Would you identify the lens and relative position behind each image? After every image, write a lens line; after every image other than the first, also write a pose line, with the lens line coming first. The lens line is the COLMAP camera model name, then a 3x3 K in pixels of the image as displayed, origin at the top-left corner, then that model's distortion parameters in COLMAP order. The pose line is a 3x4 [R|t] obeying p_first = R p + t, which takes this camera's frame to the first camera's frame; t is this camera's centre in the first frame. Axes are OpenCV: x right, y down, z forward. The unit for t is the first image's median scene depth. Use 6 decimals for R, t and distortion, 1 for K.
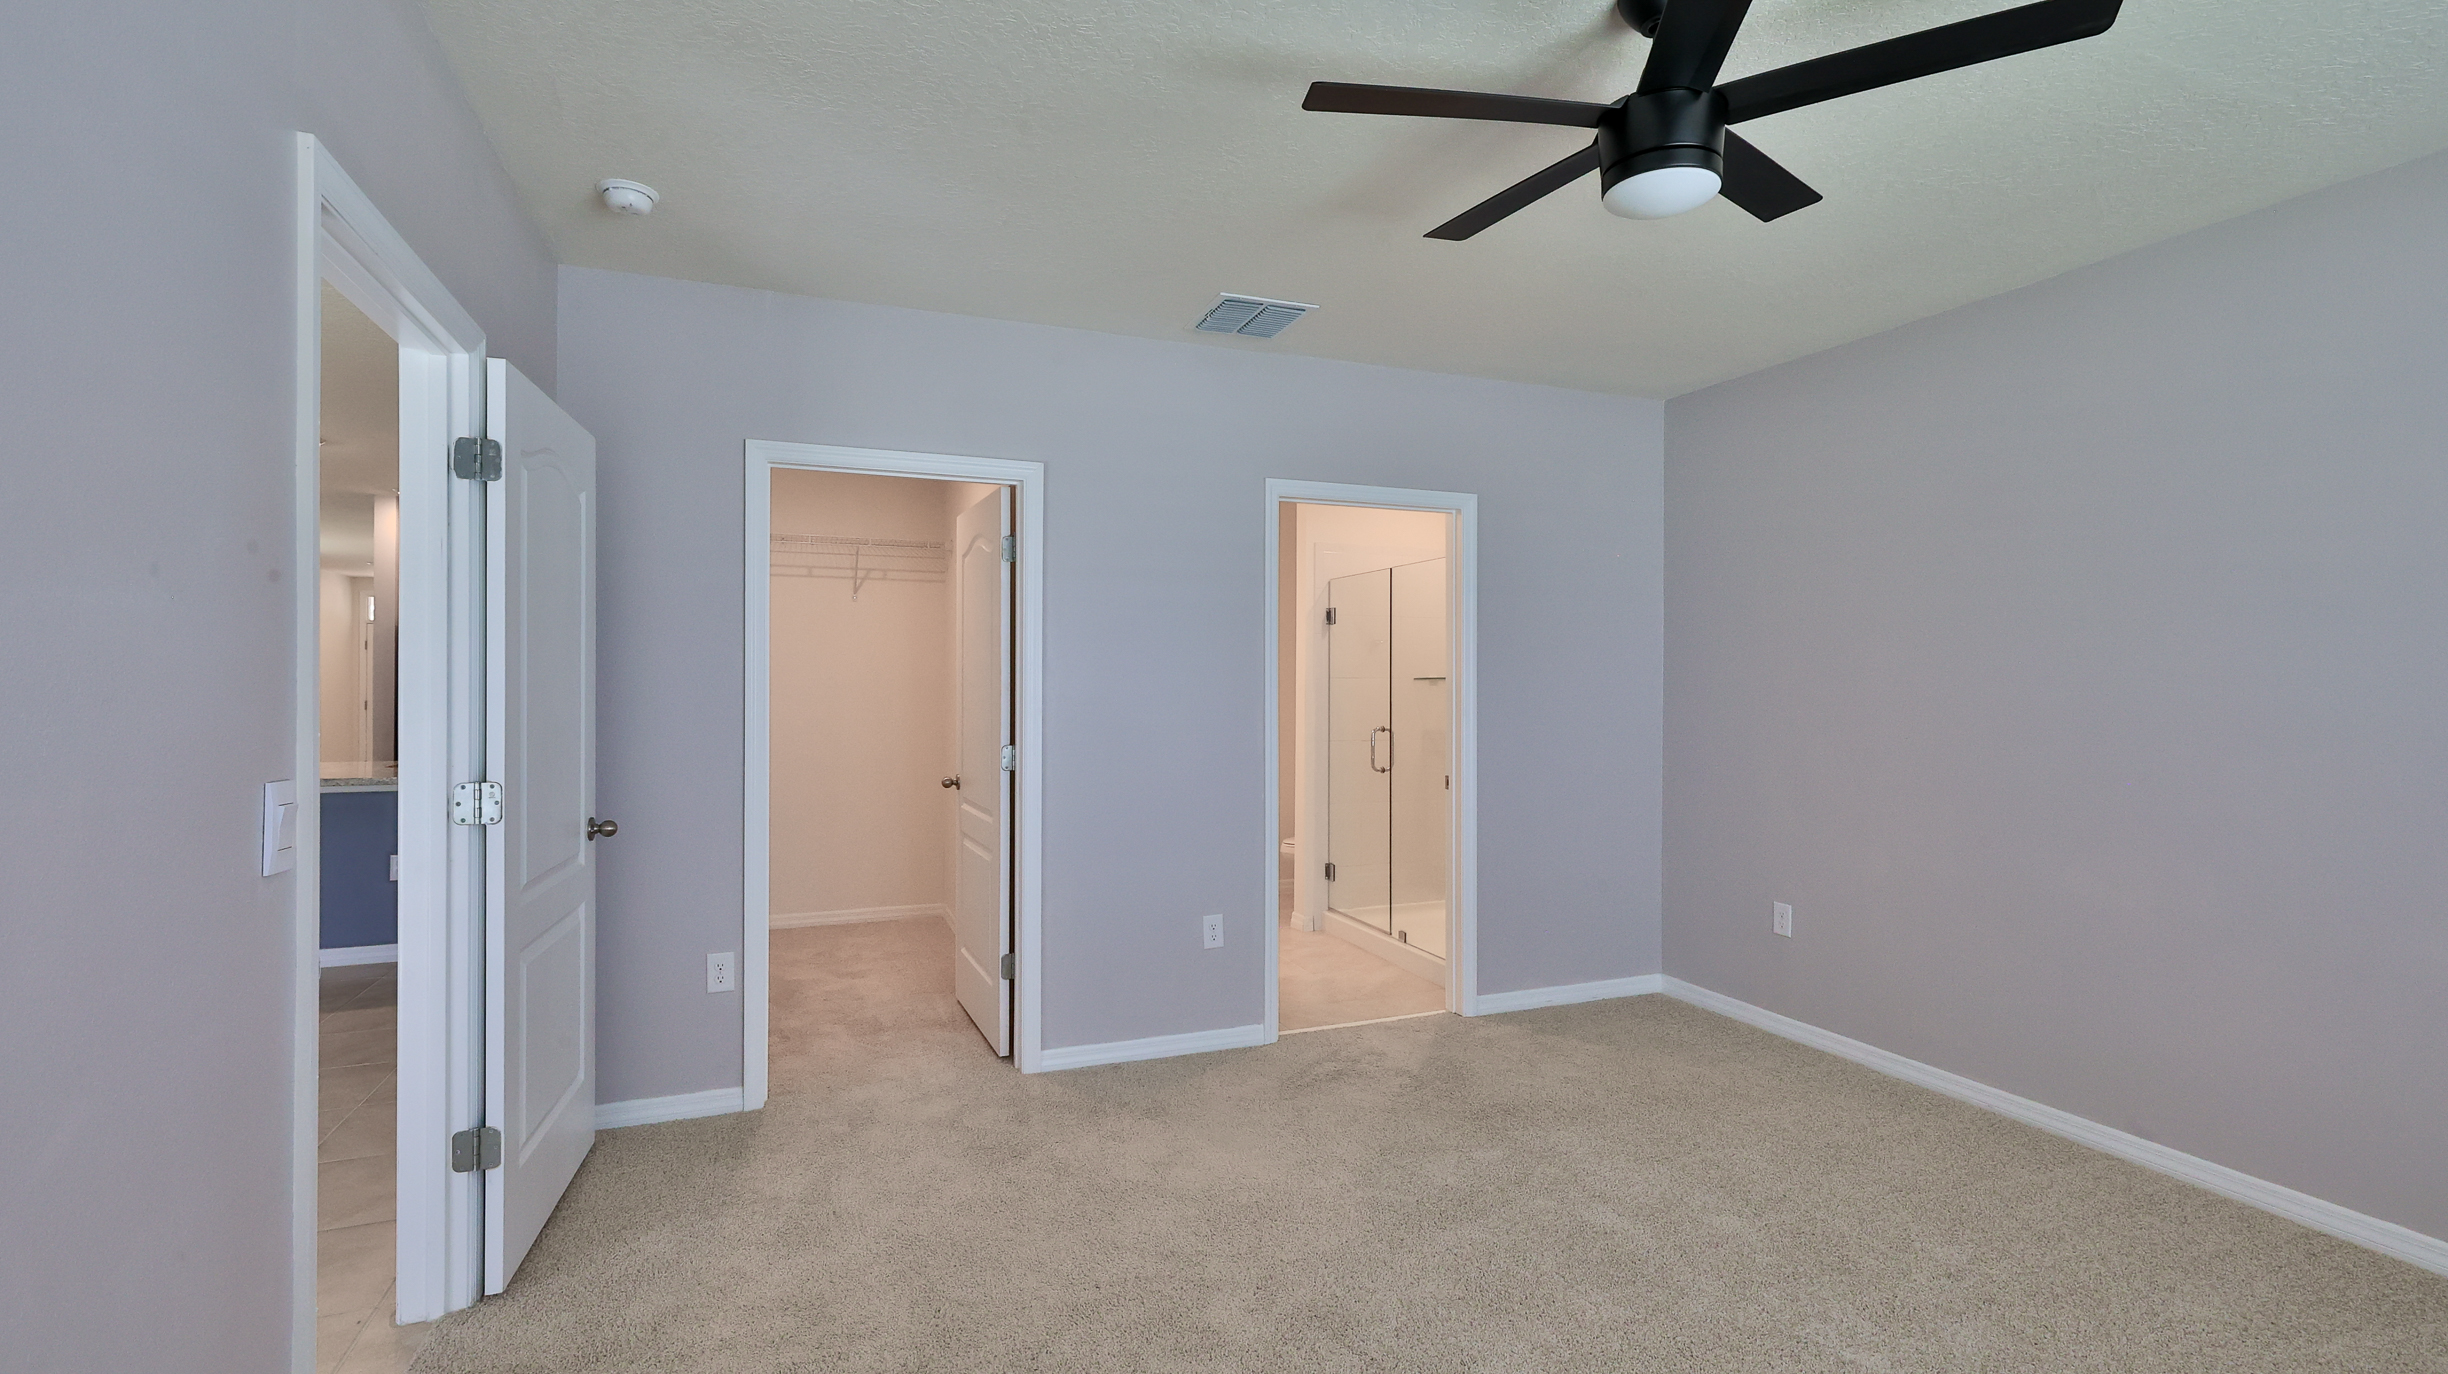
lens RADIAL K [[1075.4, 0, 1210.6], [0, 1075.4, 672.7], [0, 0, 1]] dist [0.000064, -0.000360]
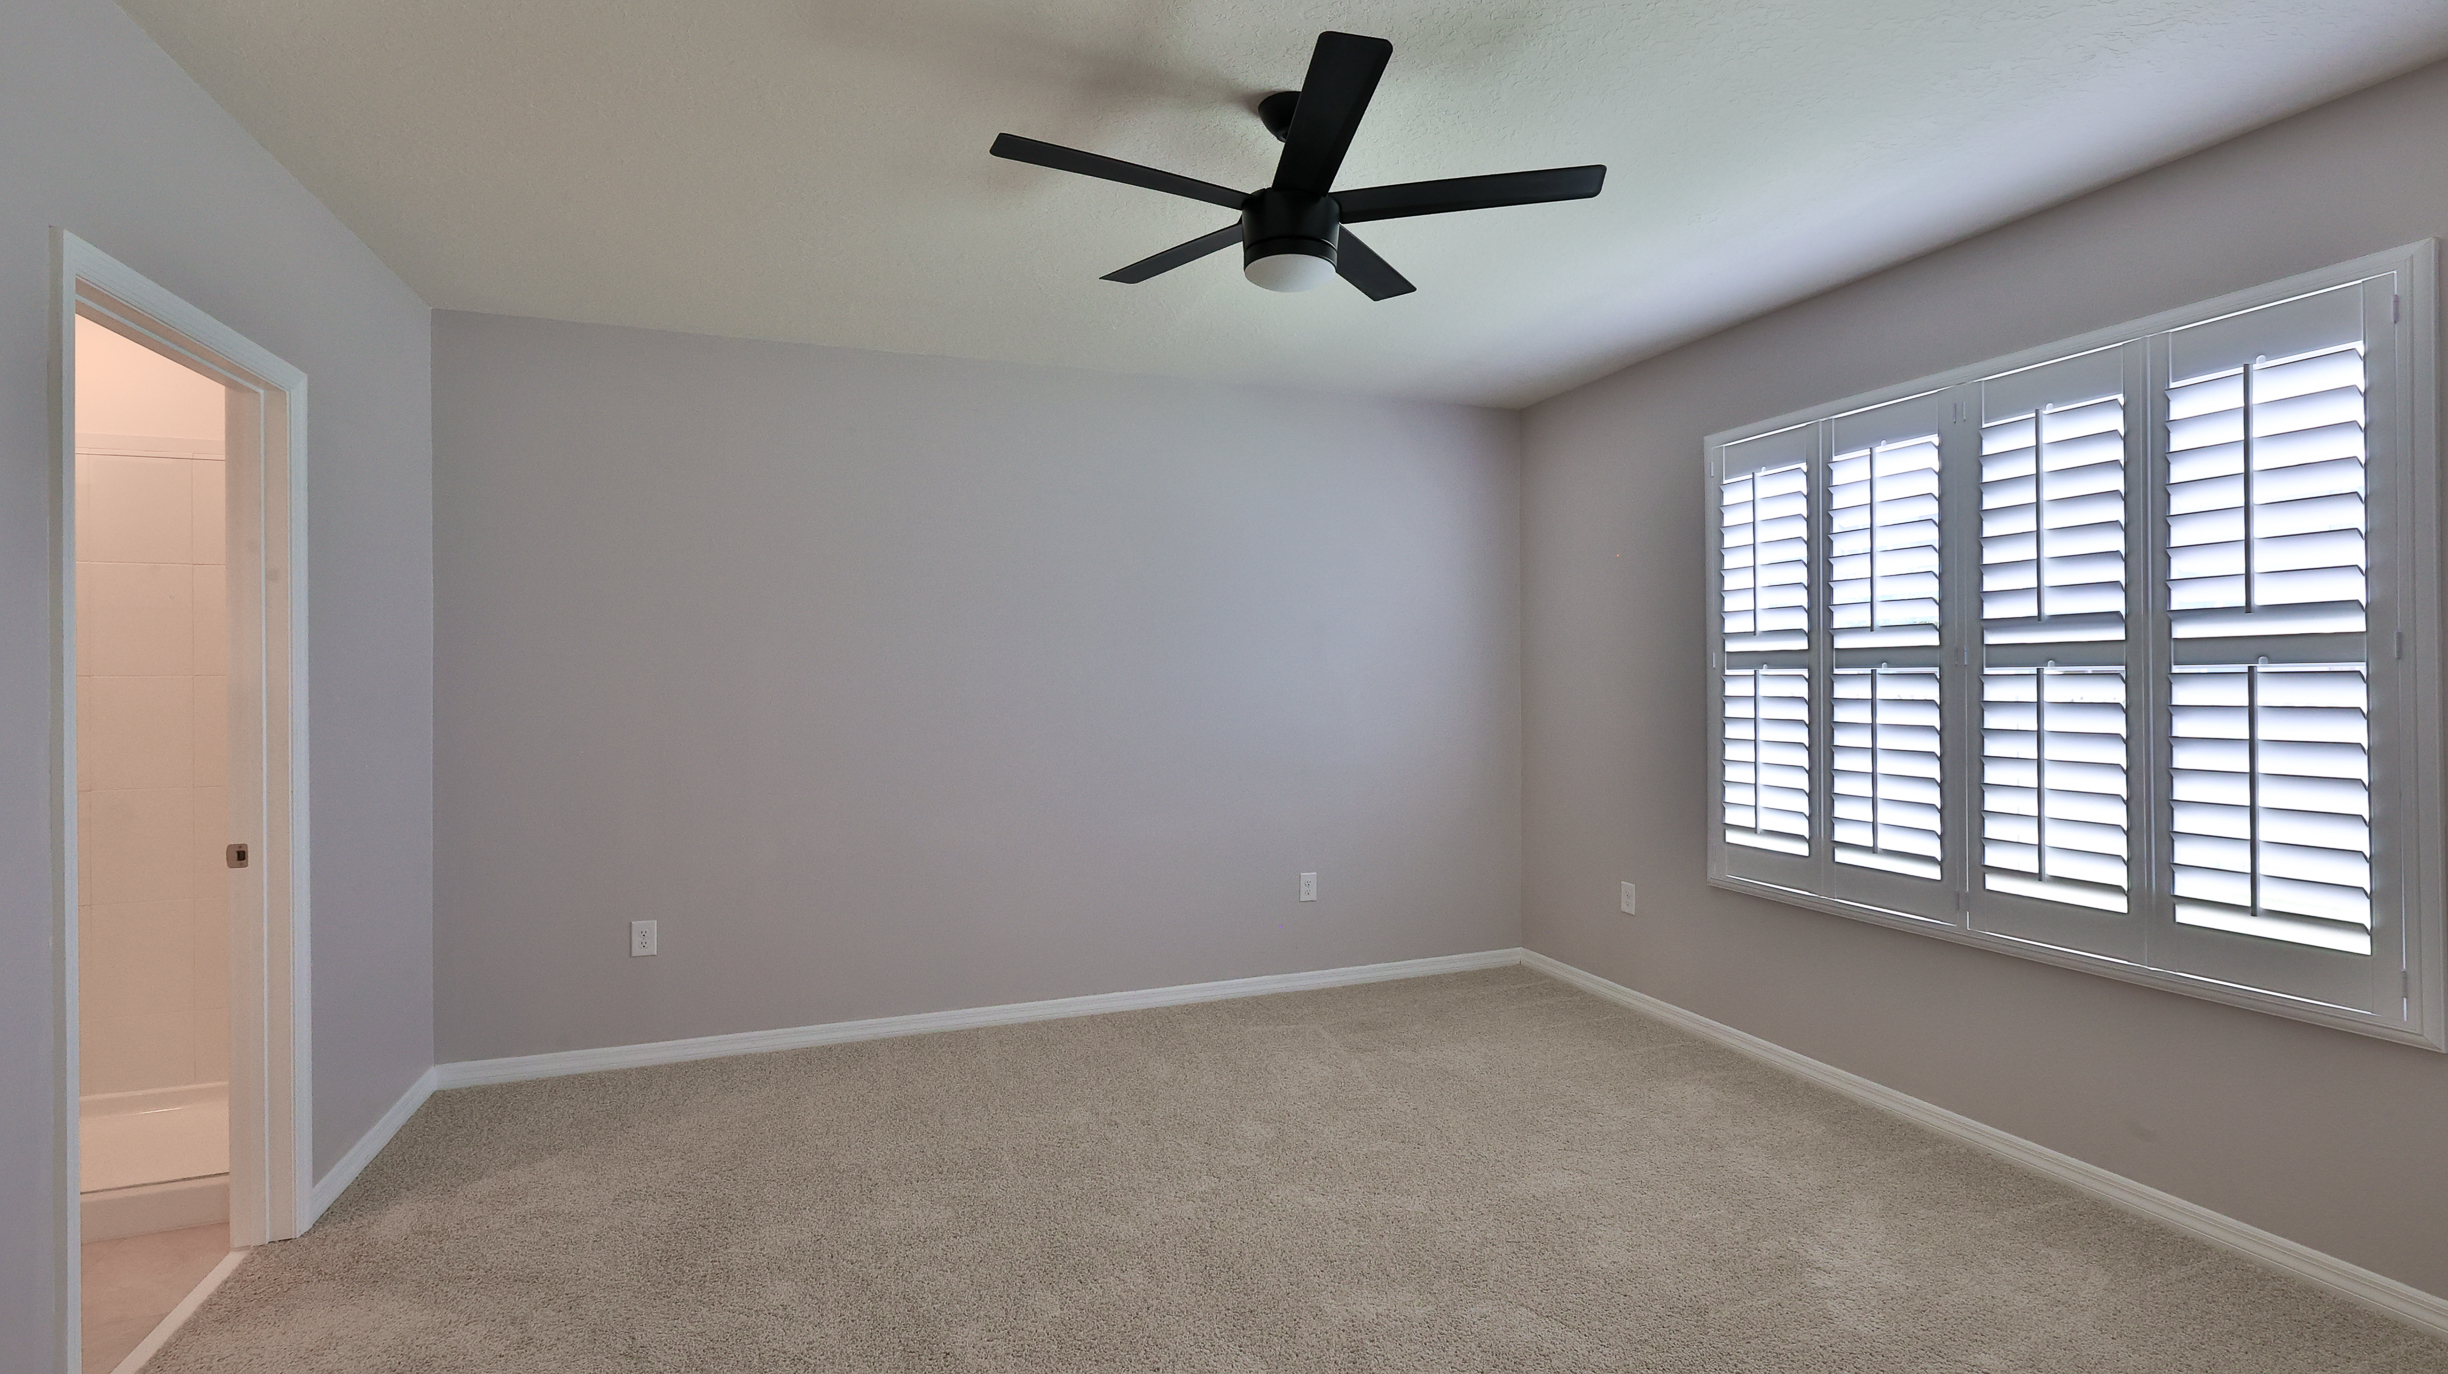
lens RADIAL K [[1075.4, 0, 1226.4], [0, 1075.4, 677.8], [0, 0, 1]] dist [0.000064, -0.000360]
pose [[0.030216, -0.006631, 0.999521, -0.377523], [0.002414, 0.999976, 0.006561, 0.004496], [-0.999540, 0.002214, 0.030231, 0.501909]]
